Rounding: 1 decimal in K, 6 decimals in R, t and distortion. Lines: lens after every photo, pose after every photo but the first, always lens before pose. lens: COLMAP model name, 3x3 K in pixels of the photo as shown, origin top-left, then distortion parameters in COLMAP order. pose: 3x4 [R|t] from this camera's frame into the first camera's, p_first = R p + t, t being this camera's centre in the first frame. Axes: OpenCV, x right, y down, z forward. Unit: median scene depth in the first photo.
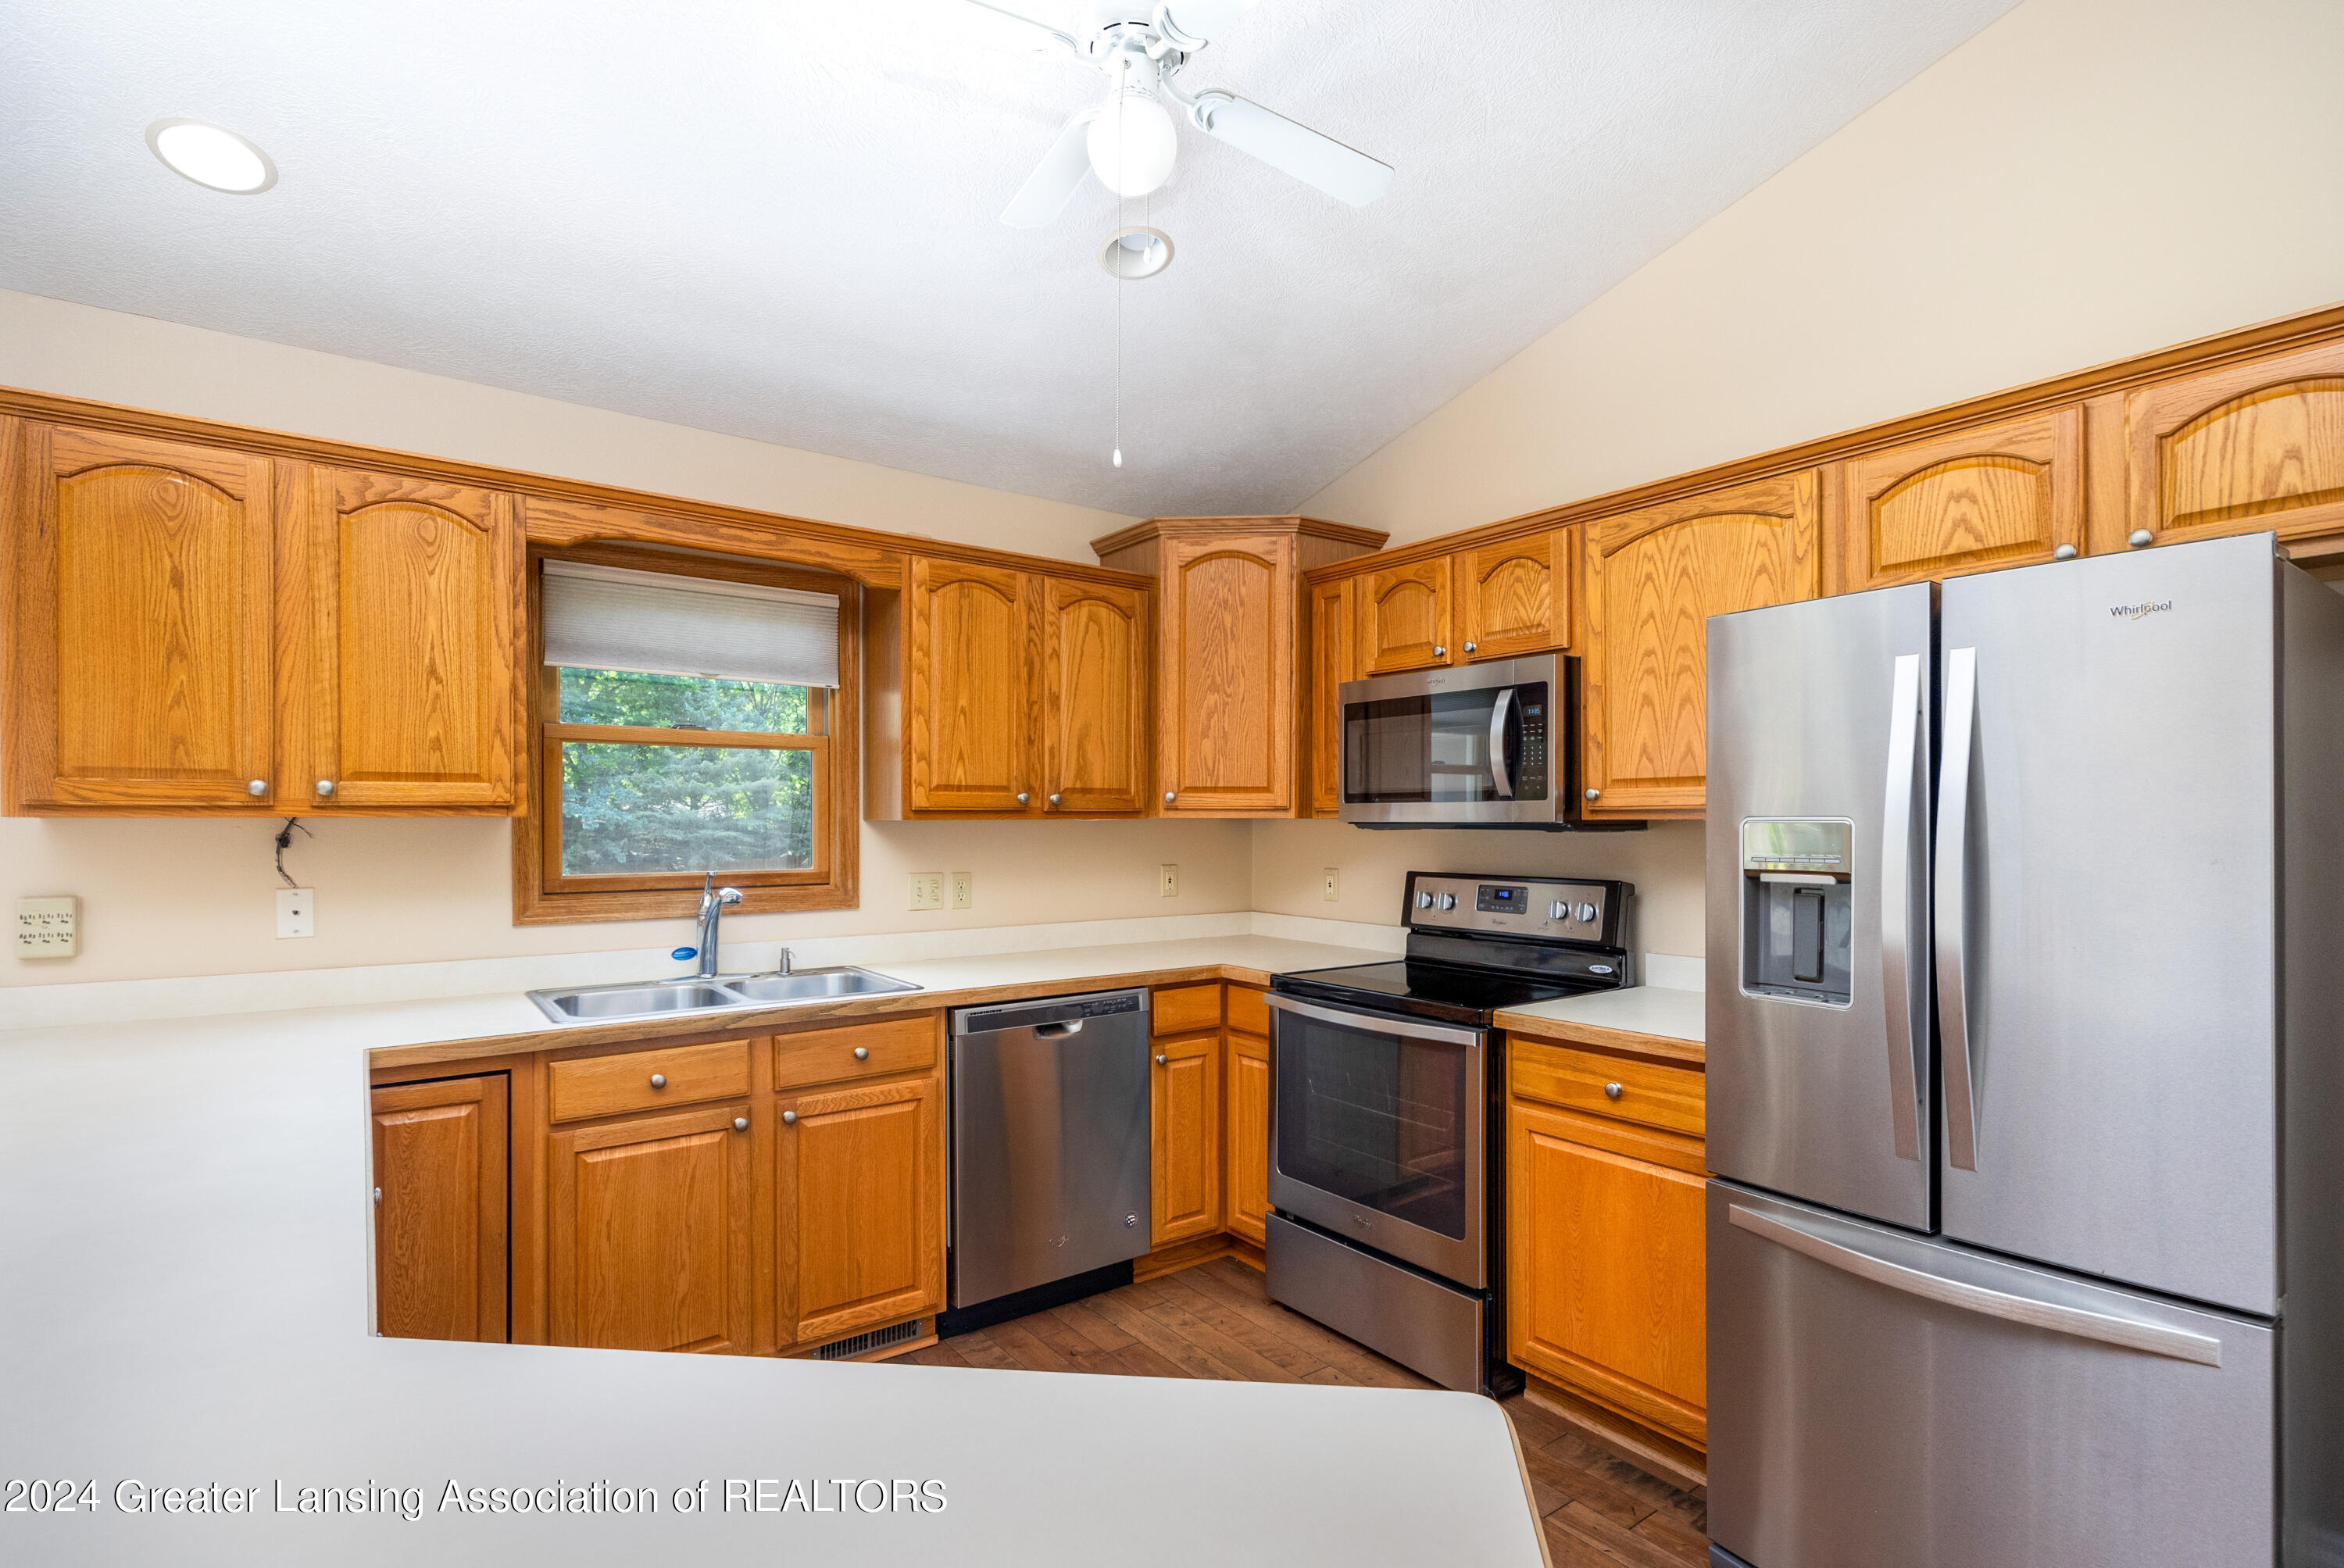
lens RADIAL K [[1110.3, 0, 1159.2], [0, 1110.3, 821.8], [0, 0, 1]] dist [-0.000897, -0.000069]
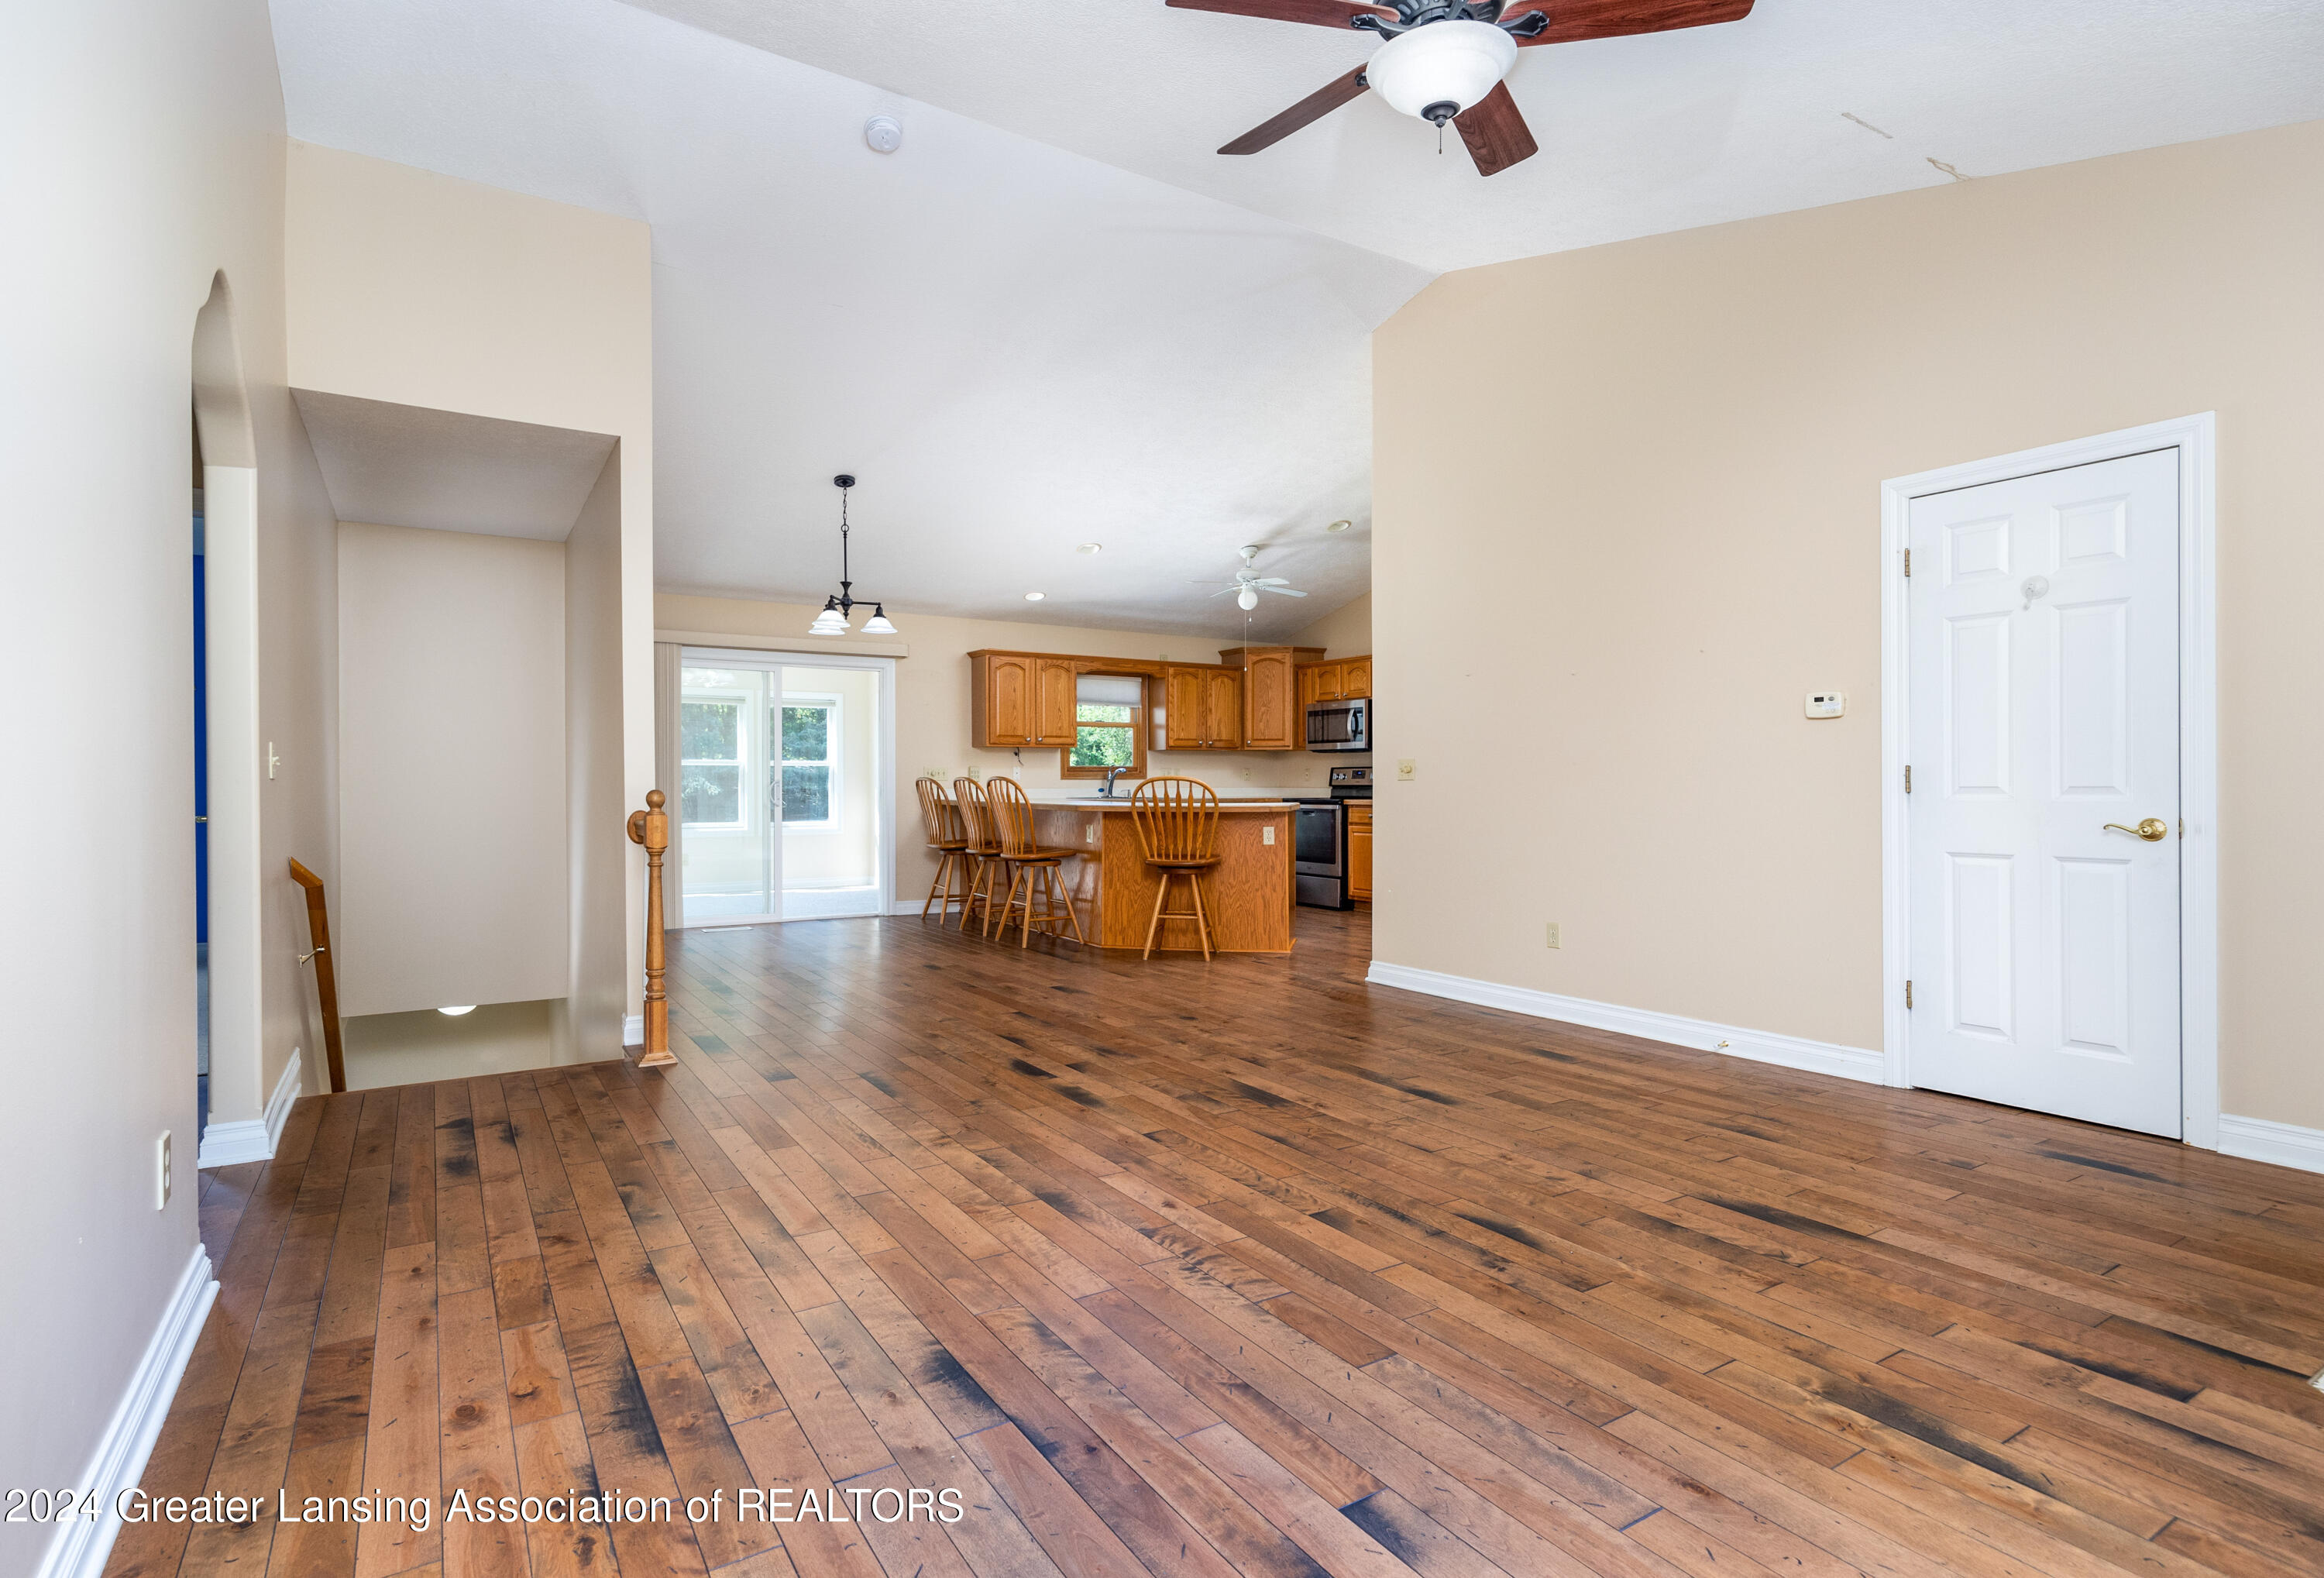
lens RADIAL K [[1118.5, 0, 1083.6], [0, 1118.5, 783.9], [0, 0, 1]] dist [-0.001264, 0.000306]
pose [[0.995186, -0.001746, -0.097990, -0.146321], [0.001788, 0.999998, 0.000342, 0.090495], [0.097990, -0.000516, 0.995187, -2.125684]]
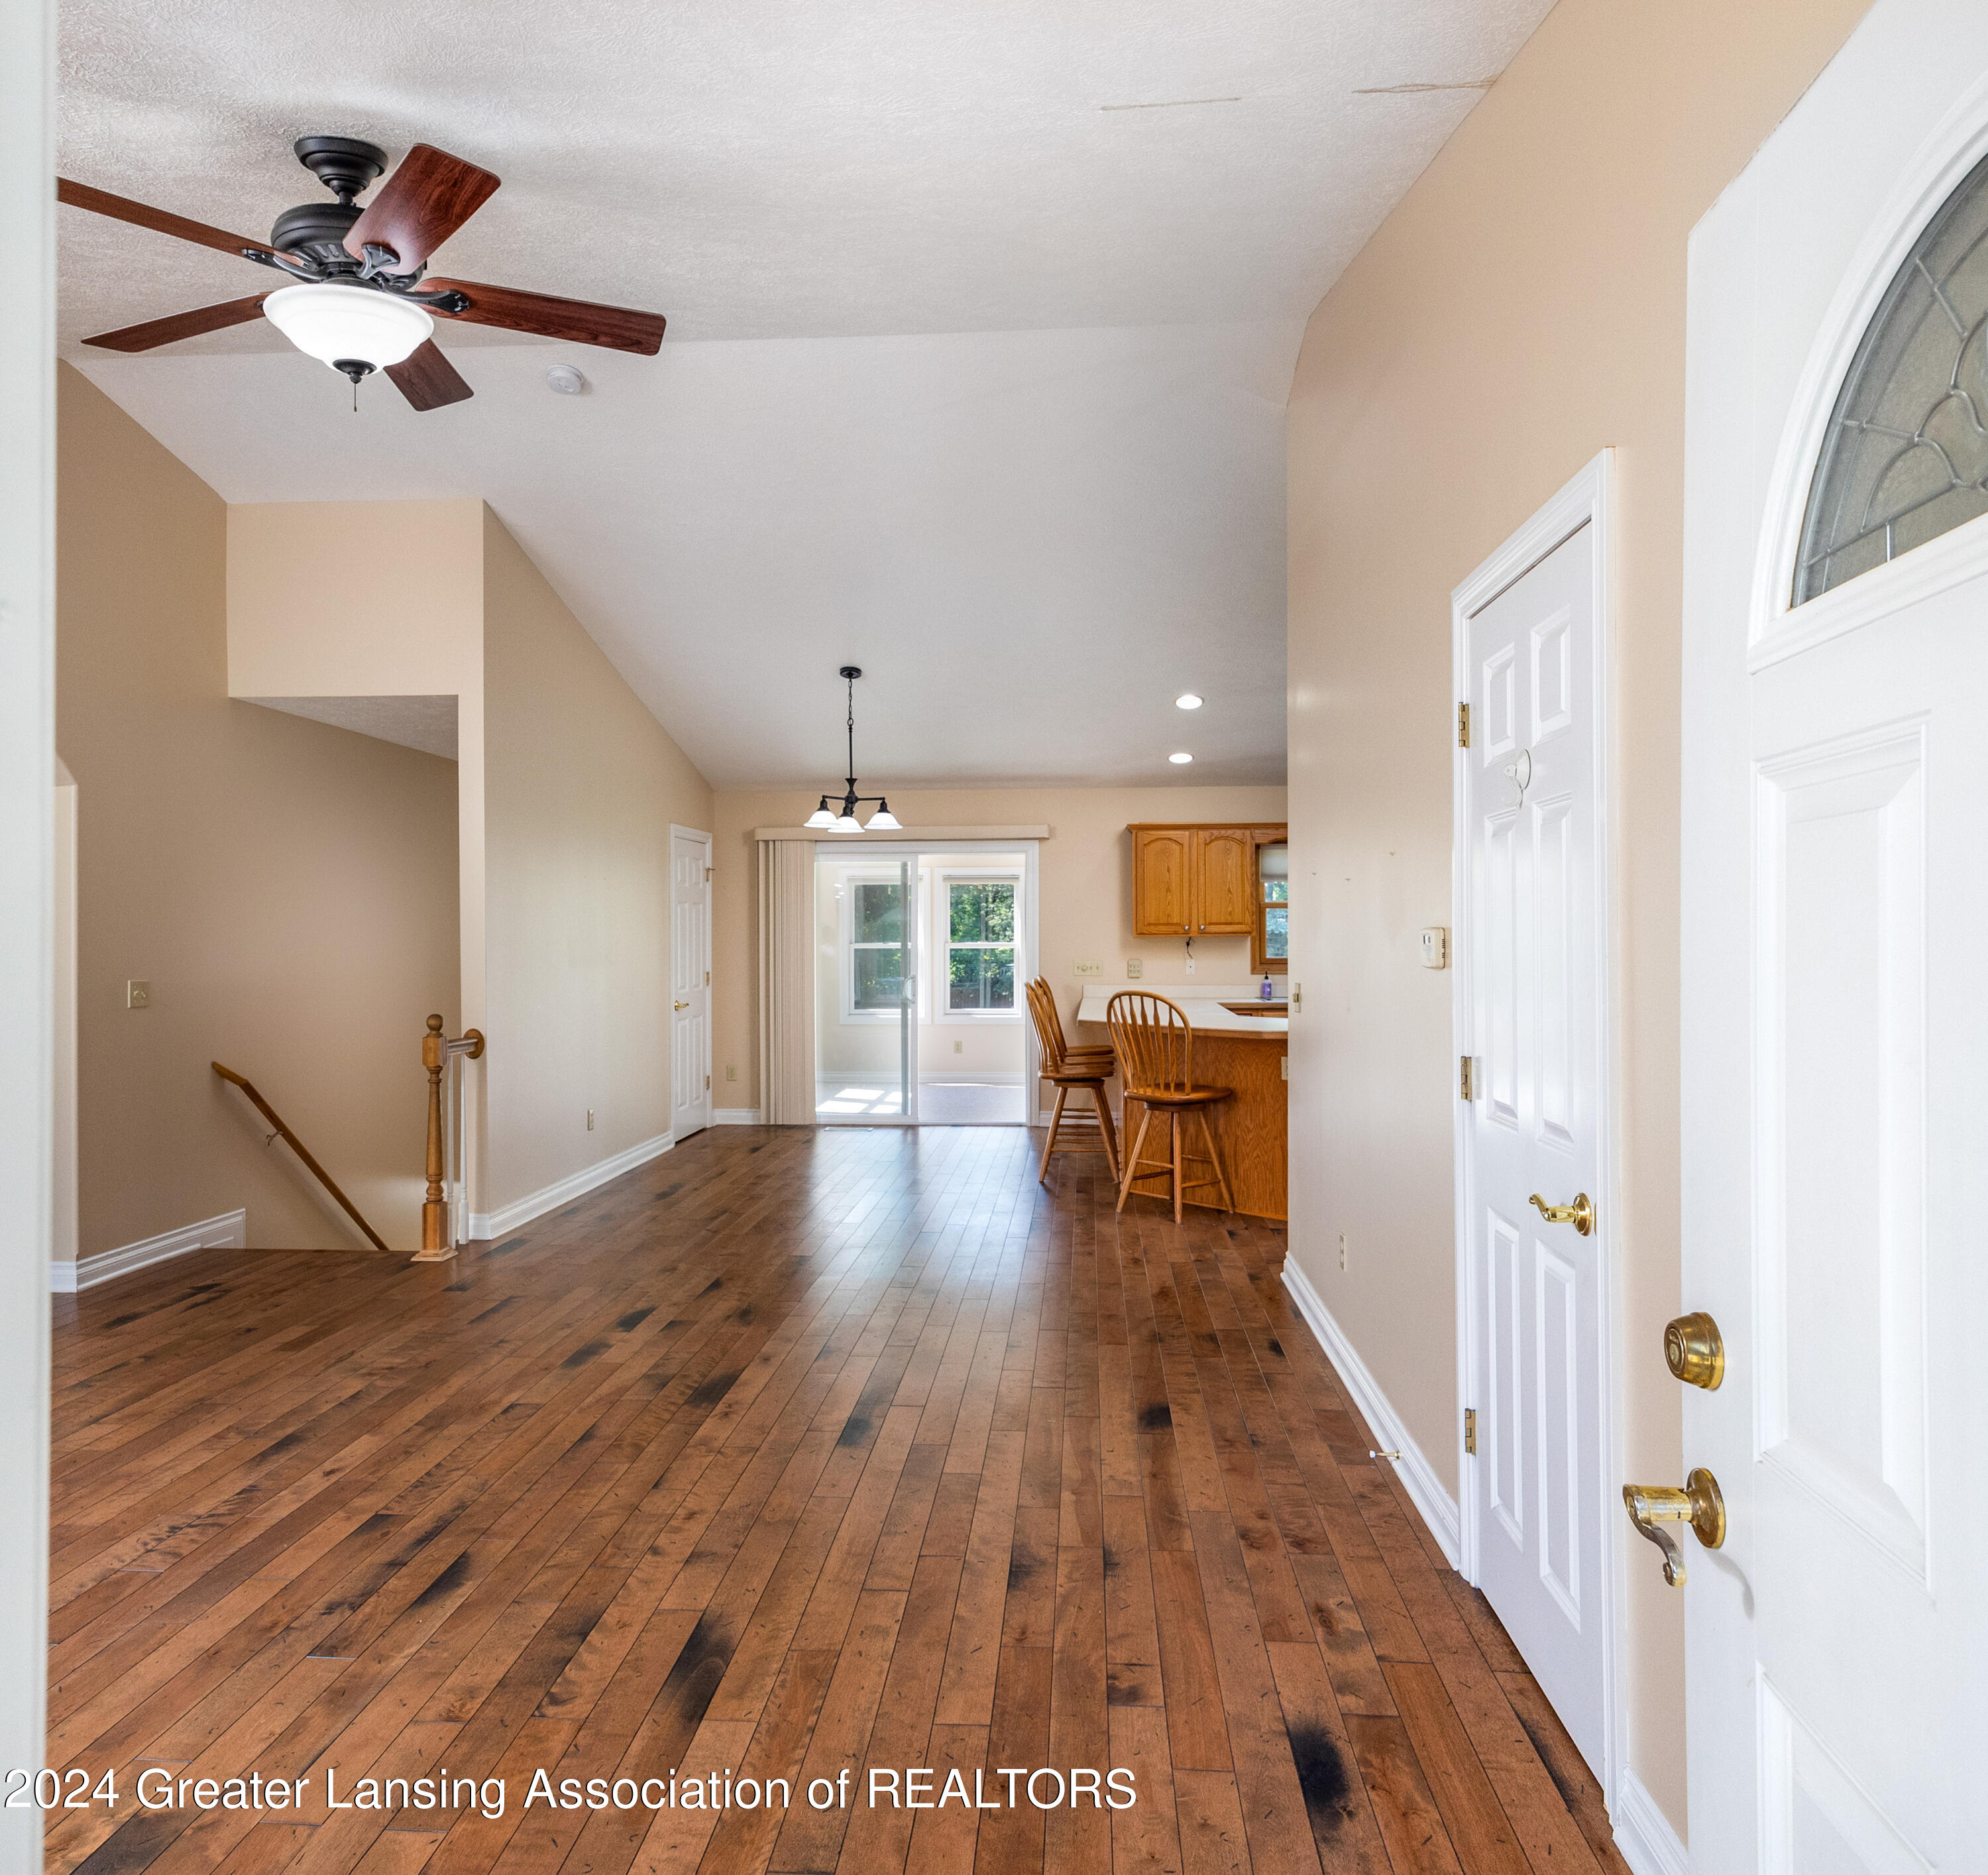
lens RADIAL K [[1302.6, 0, 991.2], [0, 1302.6, 932.1], [0, 0, 1]] dist [-0.001010, -0.000552]
pose [[0.771940, -0.003601, -0.635685, 0.885207], [0.001898, 0.999993, -0.003360, -0.004288], [0.635692, 0.001388, 0.771941, -1.722464]]
